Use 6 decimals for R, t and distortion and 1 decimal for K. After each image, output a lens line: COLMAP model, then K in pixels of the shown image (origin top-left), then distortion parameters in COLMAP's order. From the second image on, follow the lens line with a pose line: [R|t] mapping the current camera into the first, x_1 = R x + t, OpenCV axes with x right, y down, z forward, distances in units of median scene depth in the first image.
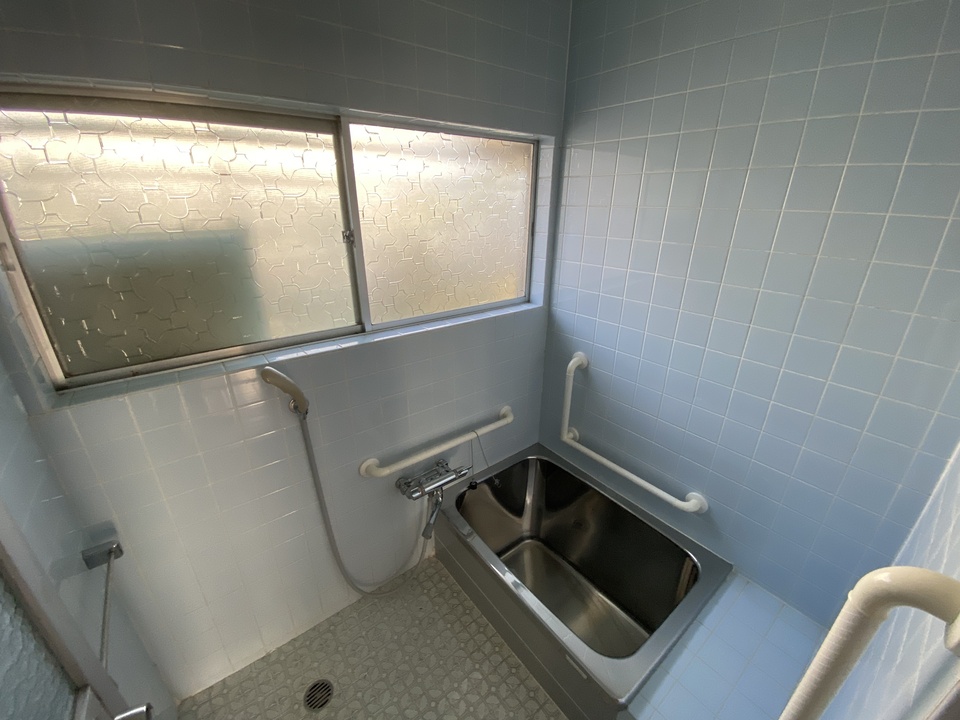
lens RADIAL K [[391.9, 0, 476.9], [0, 391.9, 357.7], [0, 0, 1]] dist [0.025428, -0.023017]
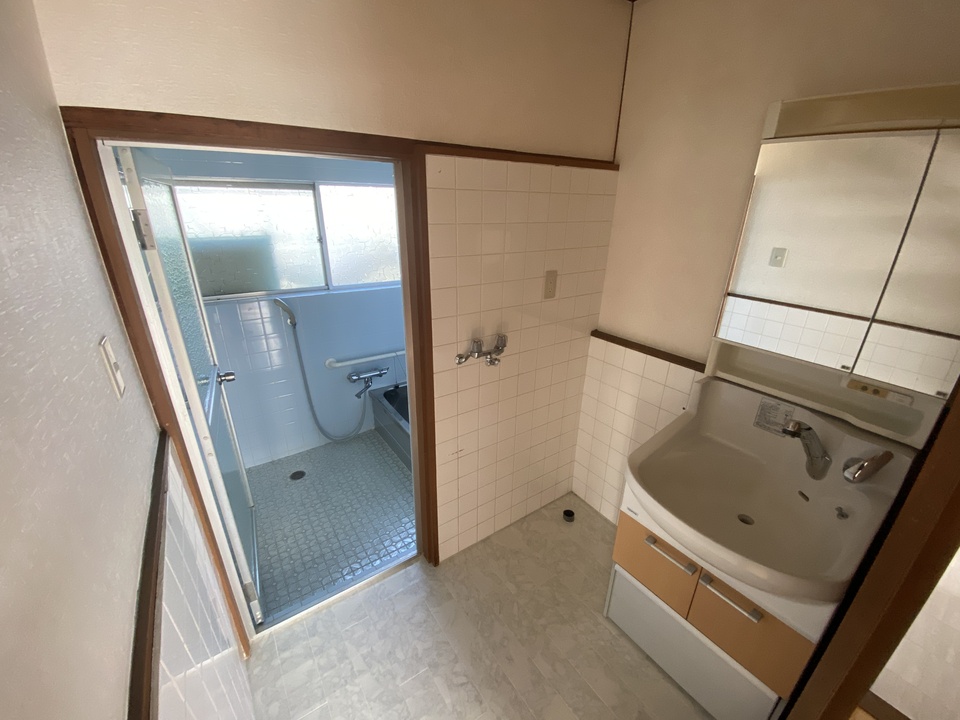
lens RADIAL K [[391.9, 0, 476.9], [0, 391.9, 357.7], [0, 0, 1]] dist [0.025428, -0.023017]
pose [[0.998222, 0.018808, -0.056564, 0.575790], [-0.020489, 0.999361, -0.029286, 0.324632], [0.055978, 0.030393, 0.997969, -0.904765]]
